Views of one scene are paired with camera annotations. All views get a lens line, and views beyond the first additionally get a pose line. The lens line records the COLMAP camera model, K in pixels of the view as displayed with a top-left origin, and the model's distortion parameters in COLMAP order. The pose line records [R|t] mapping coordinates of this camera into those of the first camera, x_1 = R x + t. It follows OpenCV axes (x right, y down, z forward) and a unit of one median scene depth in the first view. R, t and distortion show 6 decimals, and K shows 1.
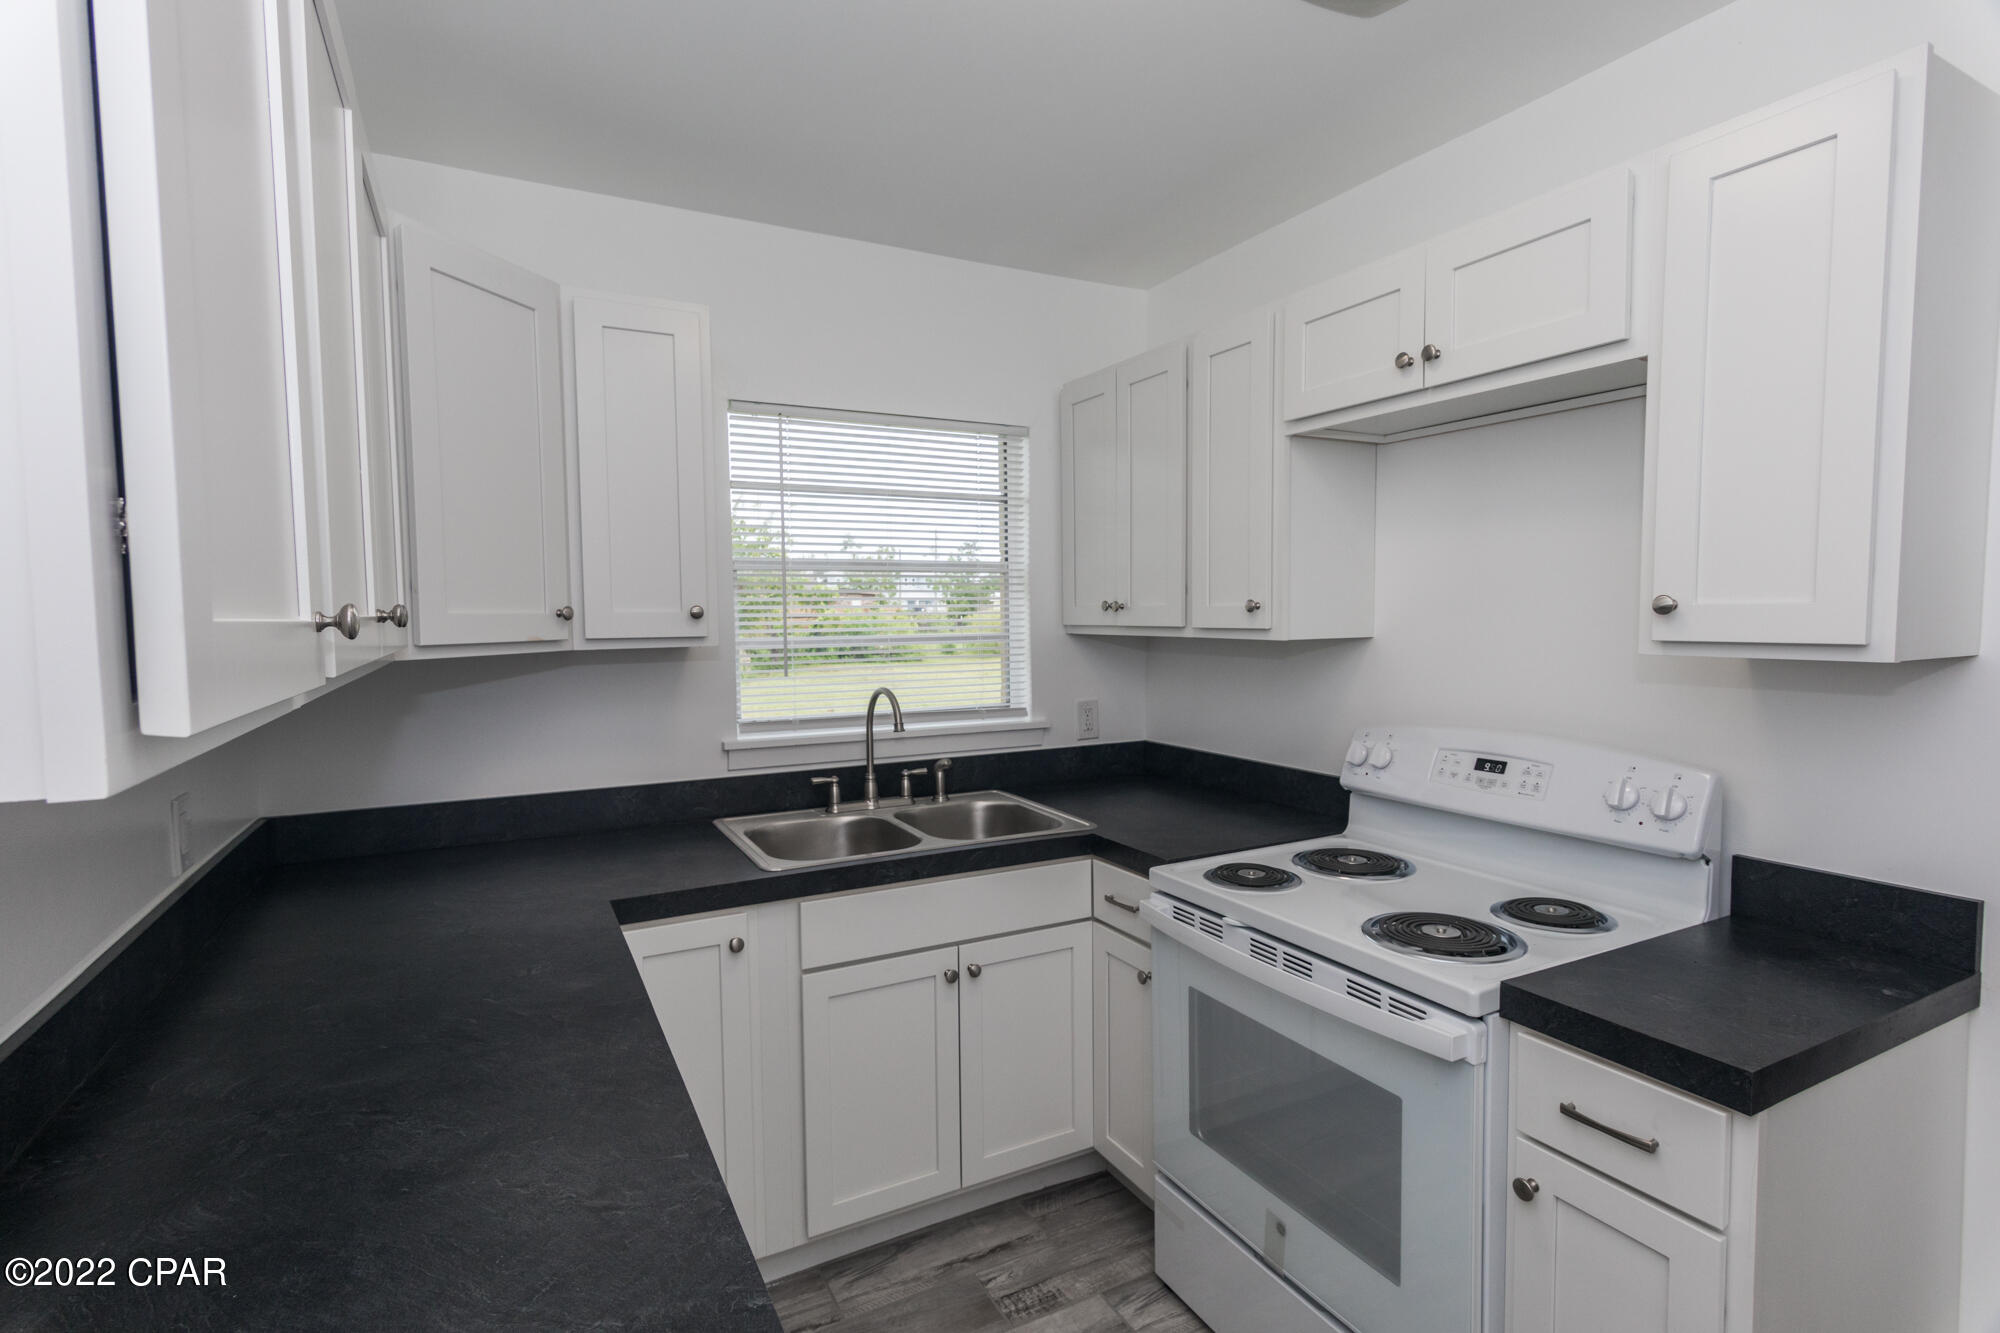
lens RADIAL K [[965.9, 0, 995.6], [0, 965.9, 671.0], [0, 0, 1]] dist [0.009711, -0.003161]
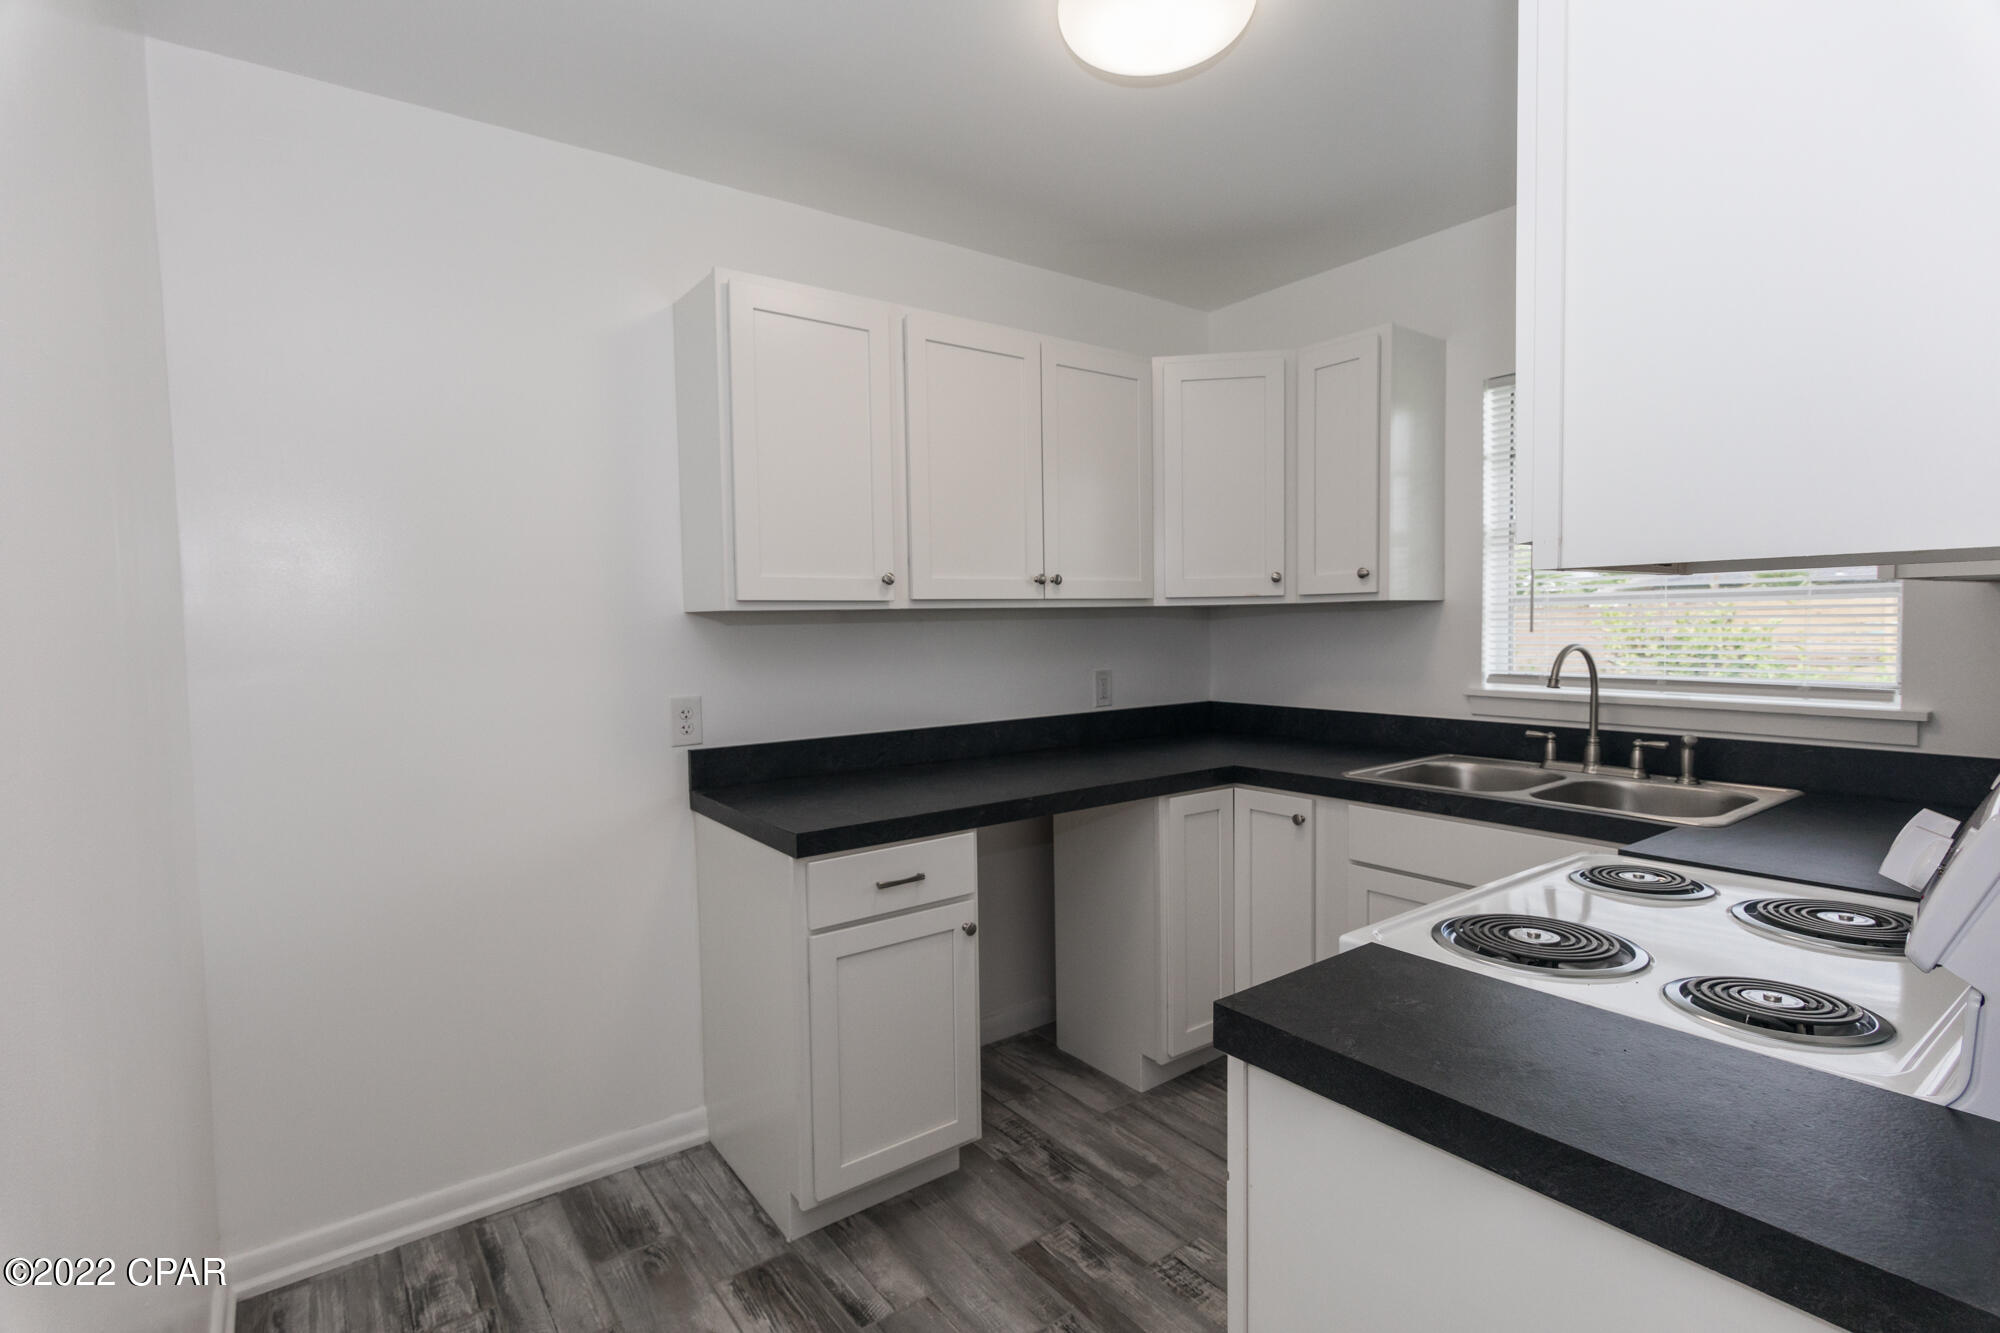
lens RADIAL K [[965.9, 0, 990.8], [0, 965.9, 665.3], [0, 0, 1]] dist [0.009711, -0.003161]
pose [[0.162049, 0.057658, -0.985097, 0.751861], [-0.047676, 0.997583, 0.050547, 0.015941], [0.985630, 0.038774, 0.164406, 0.265799]]
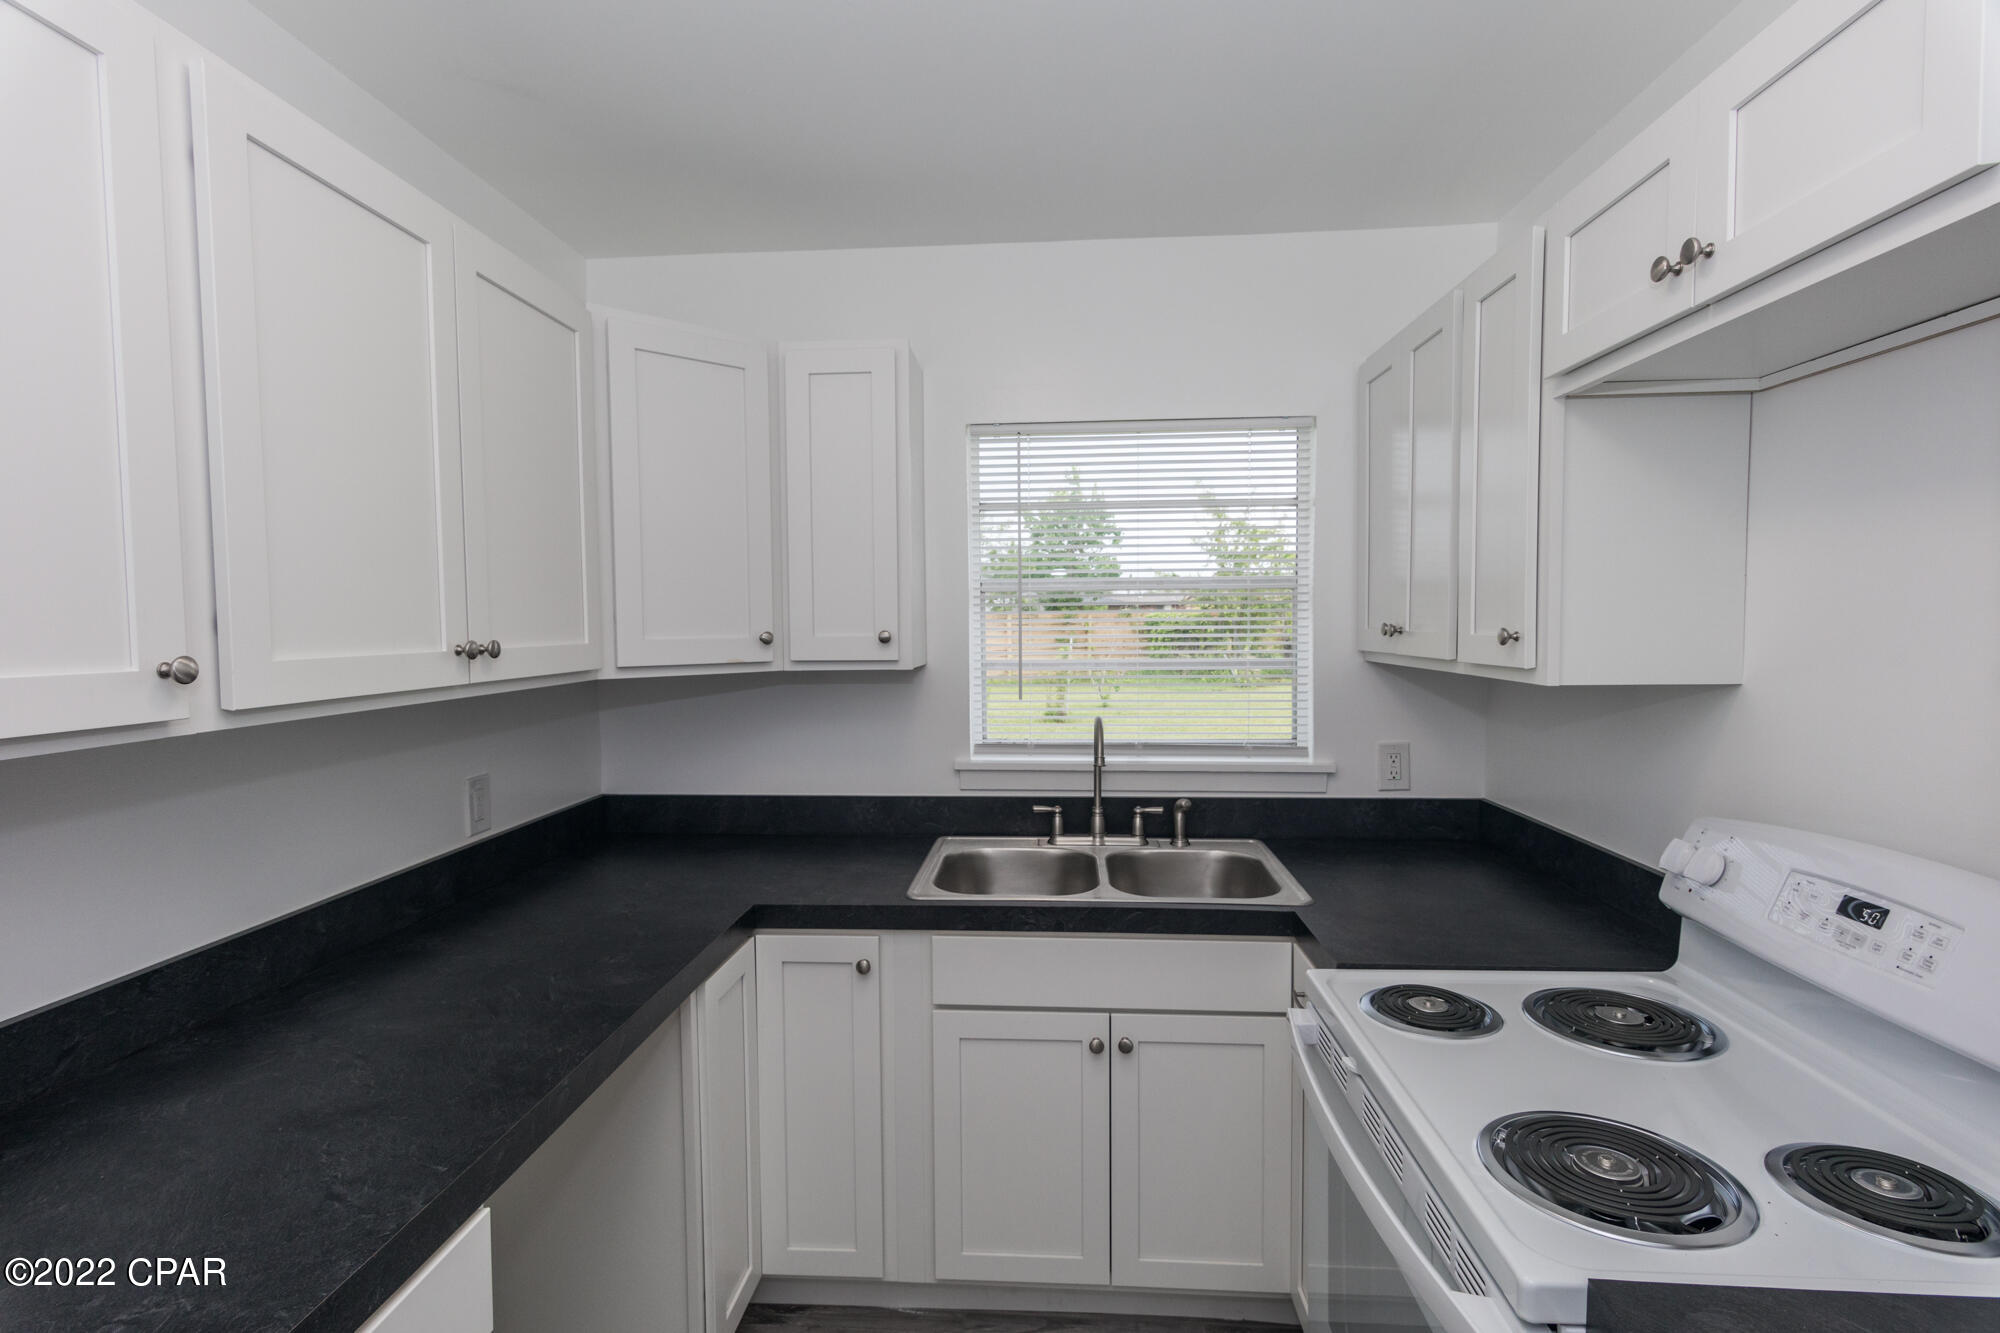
lens RADIAL K [[965.9, 0, 986.0], [0, 965.9, 669.7], [0, 0, 1]] dist [0.009711, -0.003161]
pose [[0.848388, 0.030096, -0.528518, 0.283934], [-0.032502, 0.999460, 0.004741, -0.029306], [0.528376, 0.013156, 0.848909, 0.153808]]
